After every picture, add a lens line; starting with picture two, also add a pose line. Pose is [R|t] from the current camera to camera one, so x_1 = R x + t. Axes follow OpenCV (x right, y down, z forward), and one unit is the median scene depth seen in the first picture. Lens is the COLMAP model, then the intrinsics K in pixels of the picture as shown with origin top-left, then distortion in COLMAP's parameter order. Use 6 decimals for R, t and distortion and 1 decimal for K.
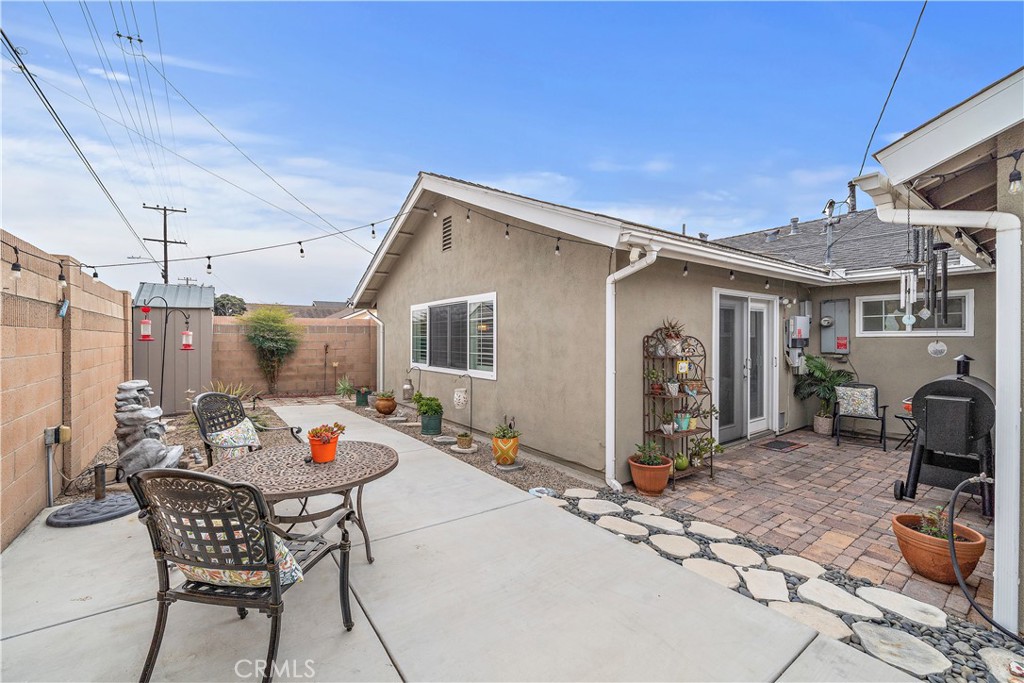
lens RADIAL K [[428.0, 0, 519.9], [0, 428.0, 338.5], [0, 0, 1]] dist [-0.022728, -0.000132]
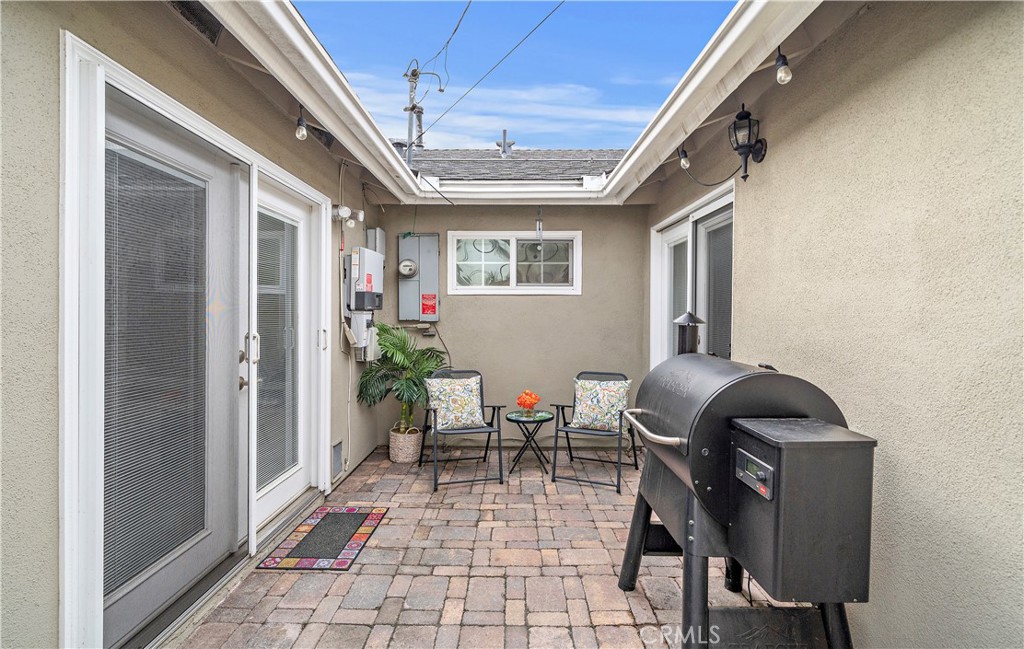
lens RADIAL K [[428.3, 0, 516.6], [0, 428.3, 319.3], [0, 0, 1]] dist [0.001332, -0.000028]
pose [[0.579811, -0.003721, 0.814743, 0.340719], [-0.004609, 0.999959, 0.007847, 0.028254], [-0.814738, -0.008305, 0.579770, 0.553368]]
